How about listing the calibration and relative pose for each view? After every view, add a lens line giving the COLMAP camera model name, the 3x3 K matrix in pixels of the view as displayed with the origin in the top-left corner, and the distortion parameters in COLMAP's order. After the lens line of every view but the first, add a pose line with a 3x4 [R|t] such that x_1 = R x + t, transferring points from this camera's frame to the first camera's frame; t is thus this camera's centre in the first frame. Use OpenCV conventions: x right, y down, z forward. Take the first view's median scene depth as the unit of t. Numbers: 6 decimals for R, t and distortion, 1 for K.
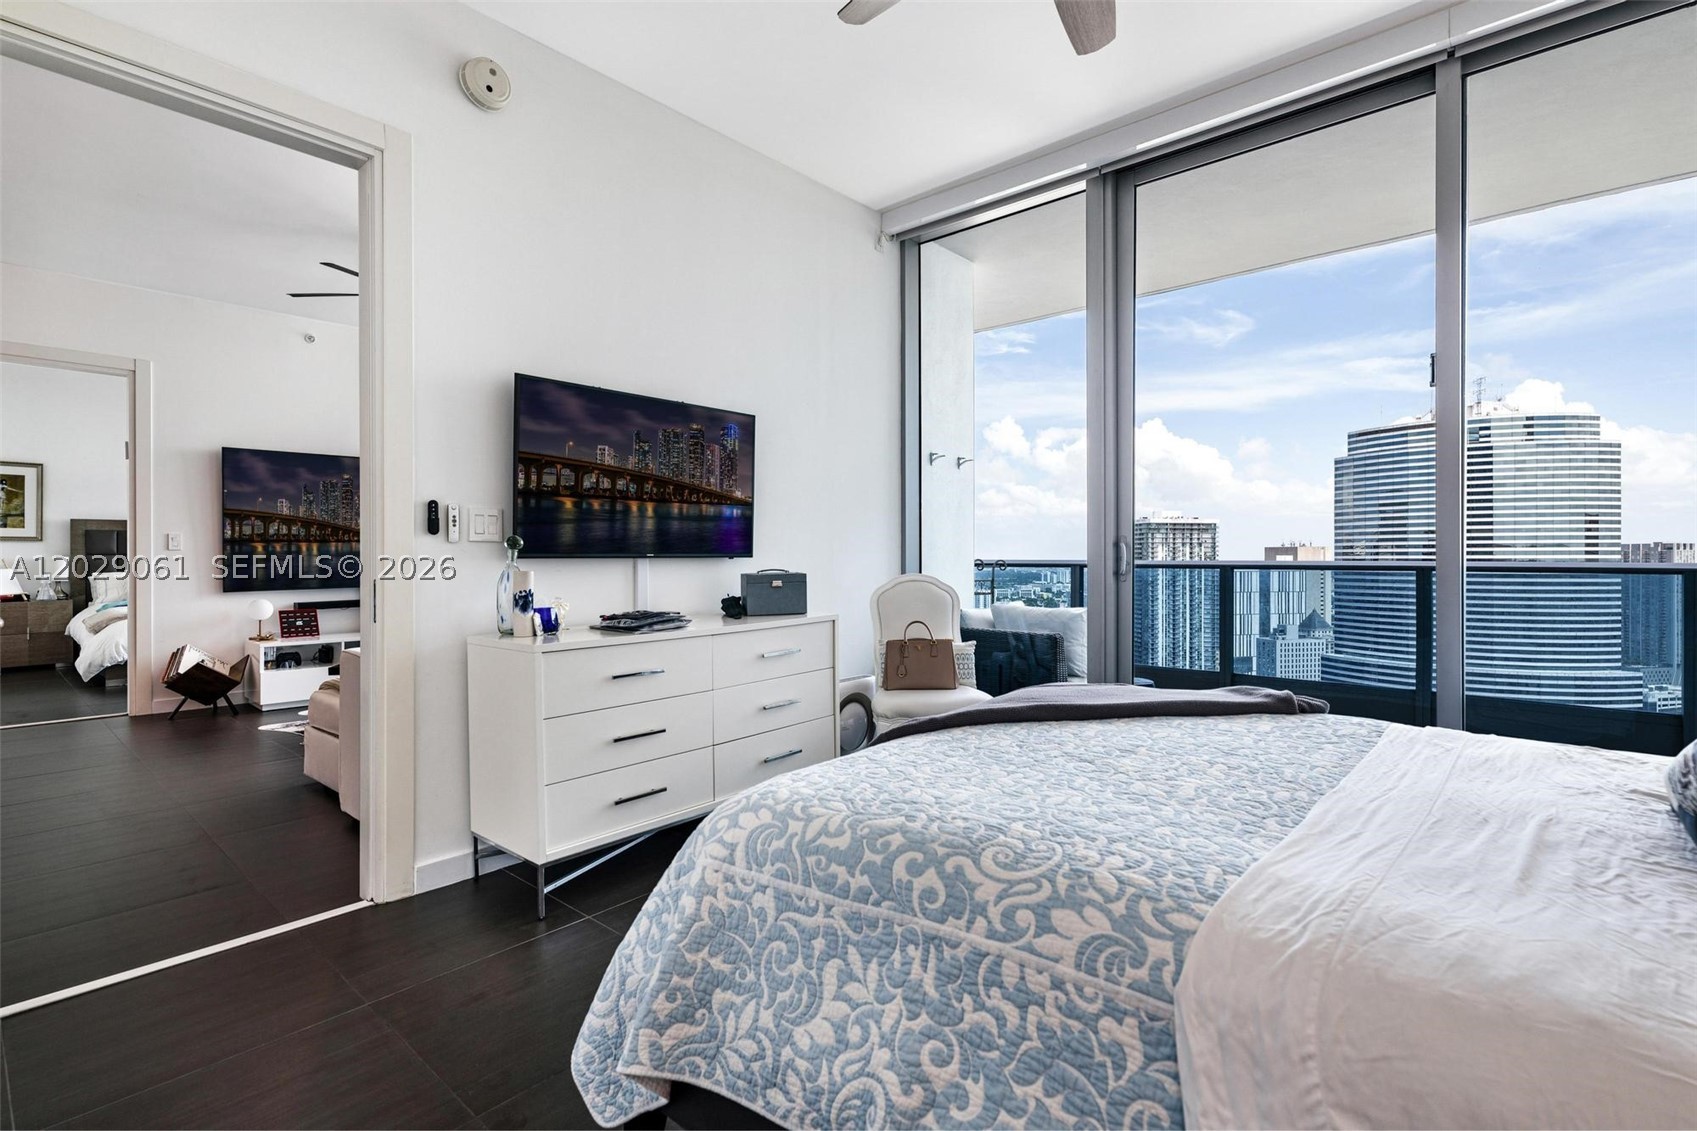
lens RADIAL K [[788.6, 0, 855.2], [0, 788.6, 560.4], [0, 0, 1]] dist [0.000916, 0.000713]
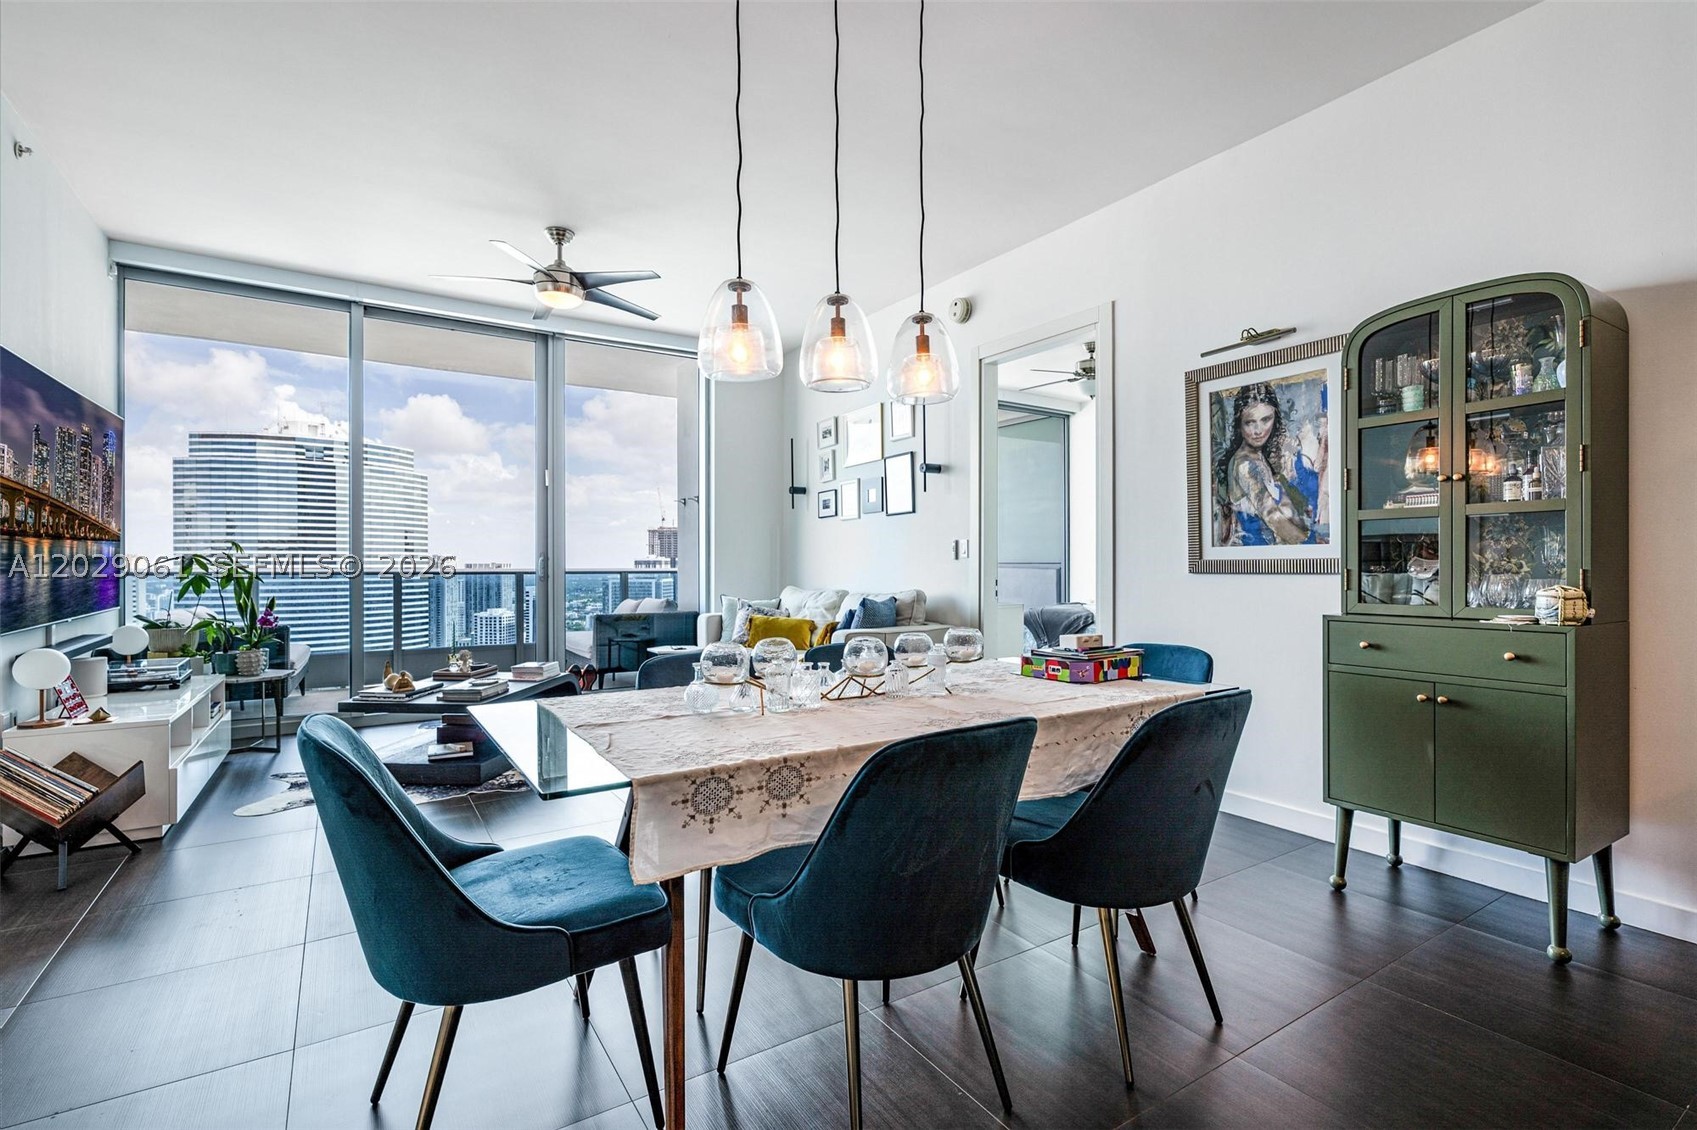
lens RADIAL K [[780.8, 0, 844.5], [0, 780.8, 569.7], [0, 0, 1]] dist [-0.000742, 0.000954]
pose [[0.289896, -0.005127, 0.957044, -0.651154], [0.003684, 0.999984, 0.004241, -0.046906], [-0.957051, 0.002296, 0.289910, 0.147557]]
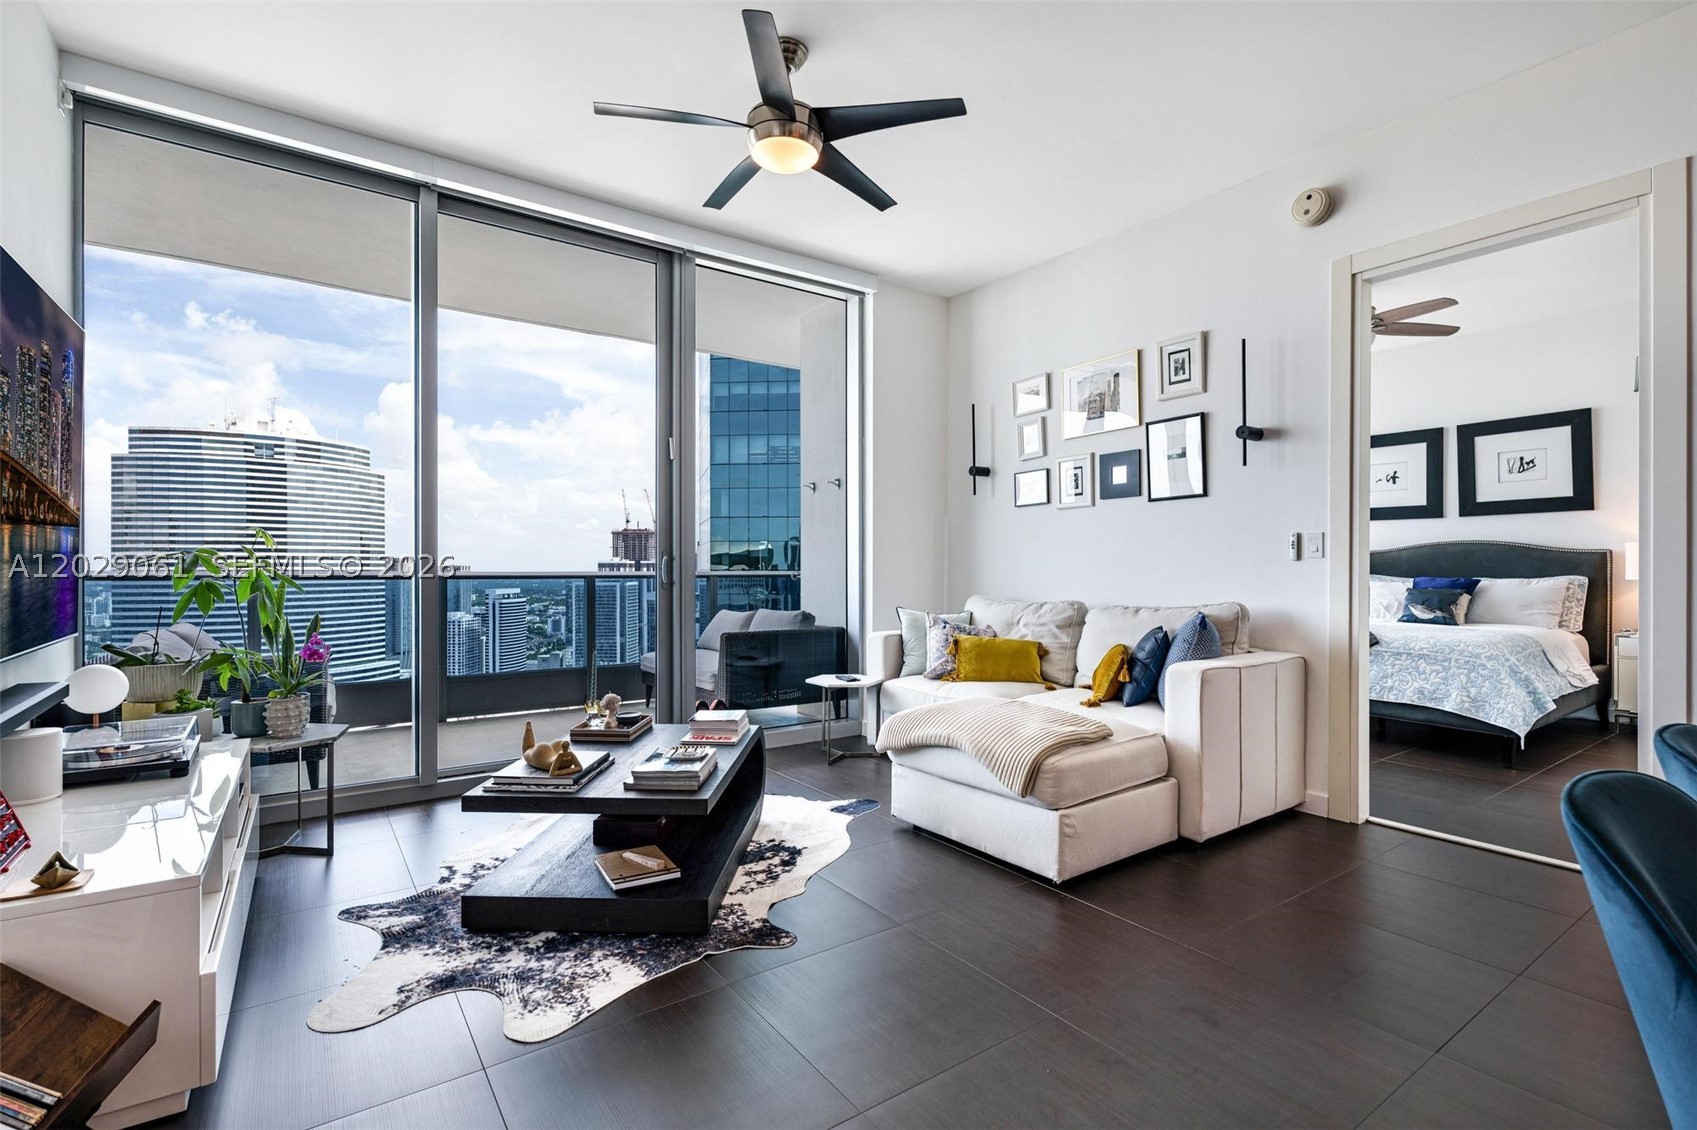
lens RADIAL K [[781.3, 0, 842.8], [0, 781.3, 573.8], [0, 0, 1]] dist [-0.002101, 0.000762]
pose [[0.247748, -0.005690, 0.968808, -0.474557], [0.001854, 0.999984, 0.005400, -0.047524], [-0.968823, 0.000458, 0.247755, 0.471624]]
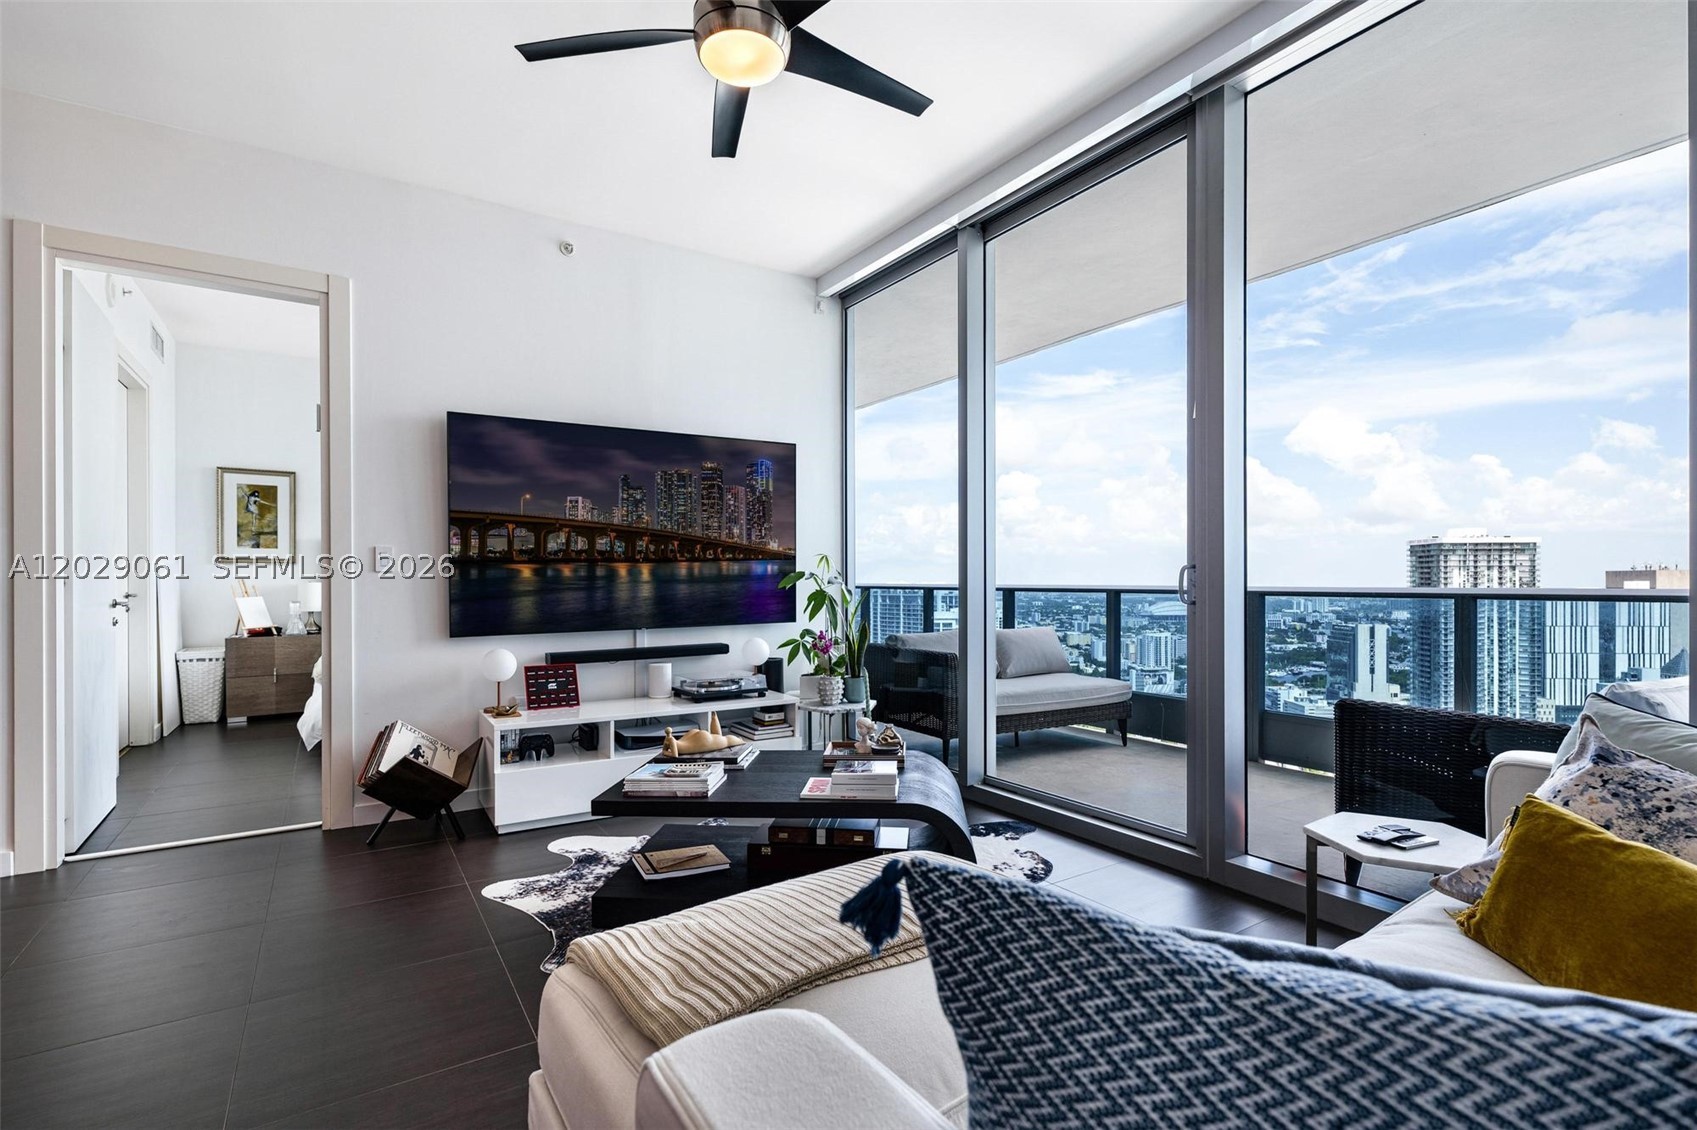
lens RADIAL K [[790.7, 0, 845.9], [0, 790.7, 593.9], [0, 0, 1]] dist [-0.008500, -0.000102]
pose [[0.957725, 0.002865, -0.287670, 0.152182], [-0.000253, 0.999958, 0.009115, -0.046203], [0.287684, -0.008657, 0.957686, 0.268530]]
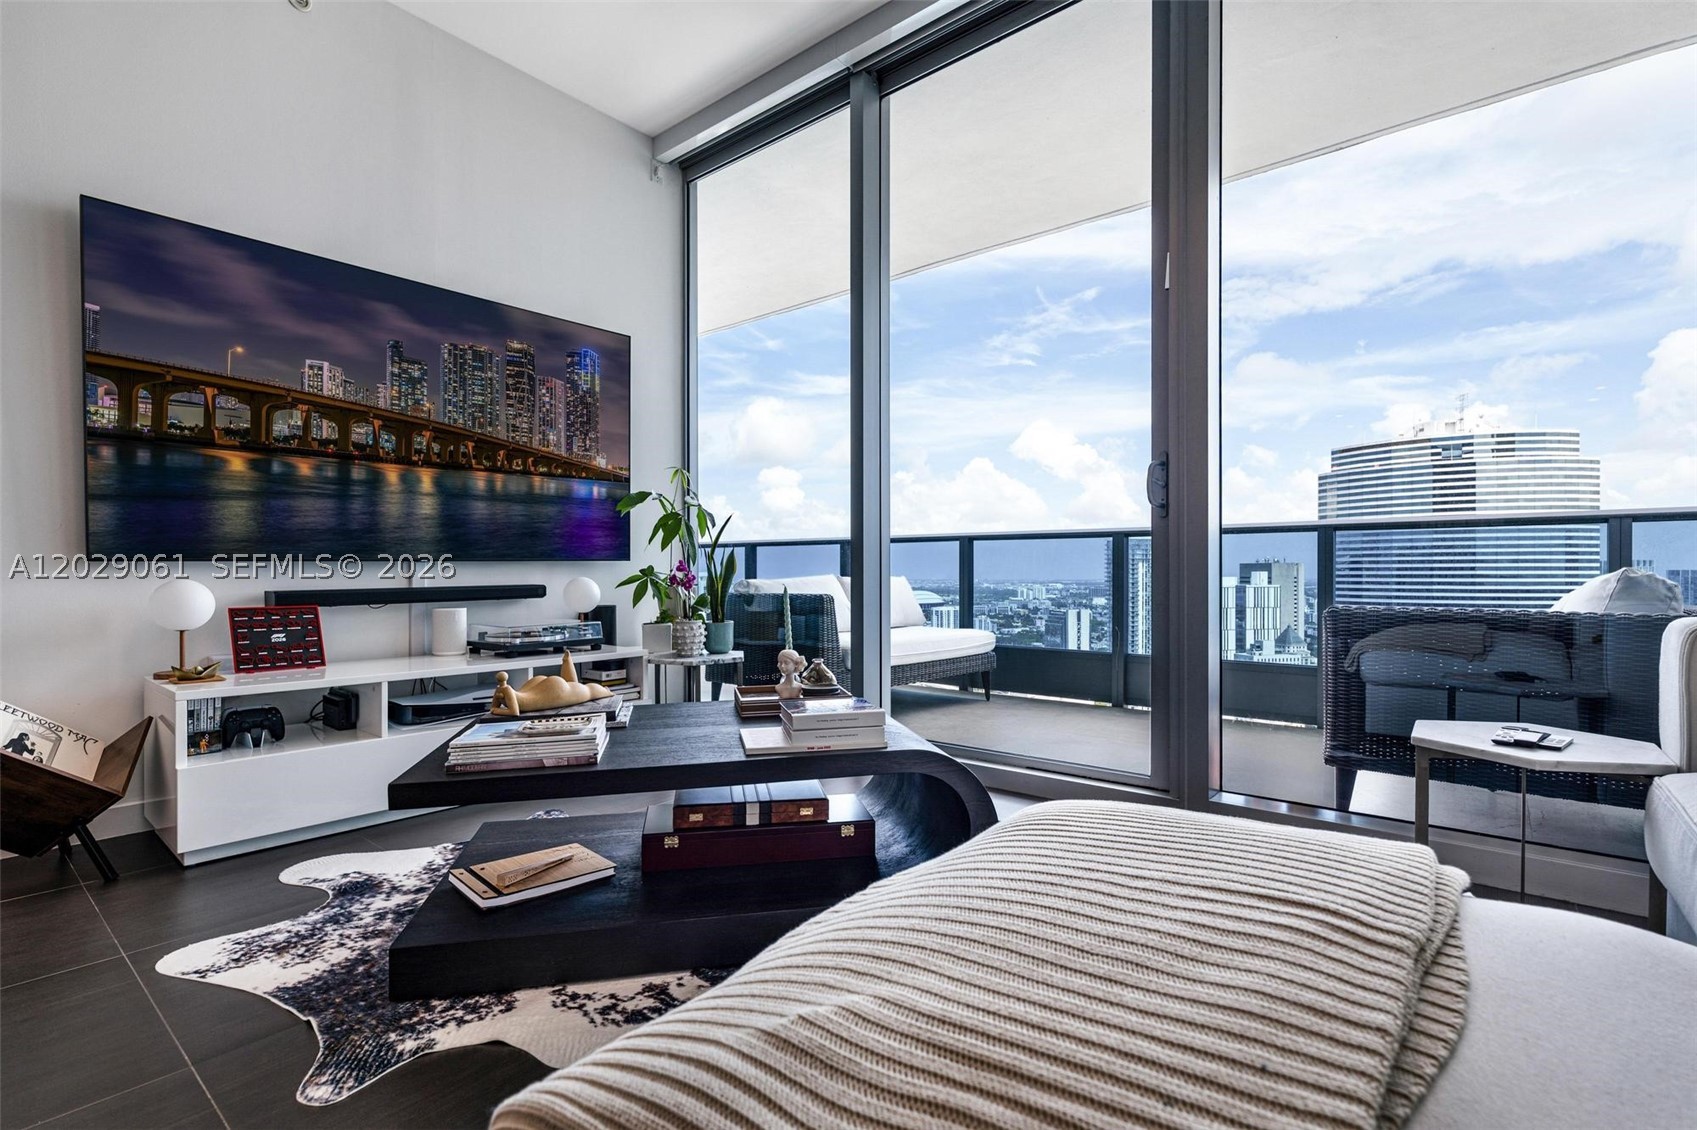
lens RADIAL K [[784.5, 0, 850.0], [0, 784.5, 583.8], [0, 0, 1]] dist [-0.003457, 0.000414]
pose [[0.999911, -0.001361, 0.013299, 0.037711], [0.001250, 0.999964, 0.008353, 0.005487], [-0.013310, -0.008335, 0.999877, 0.391317]]
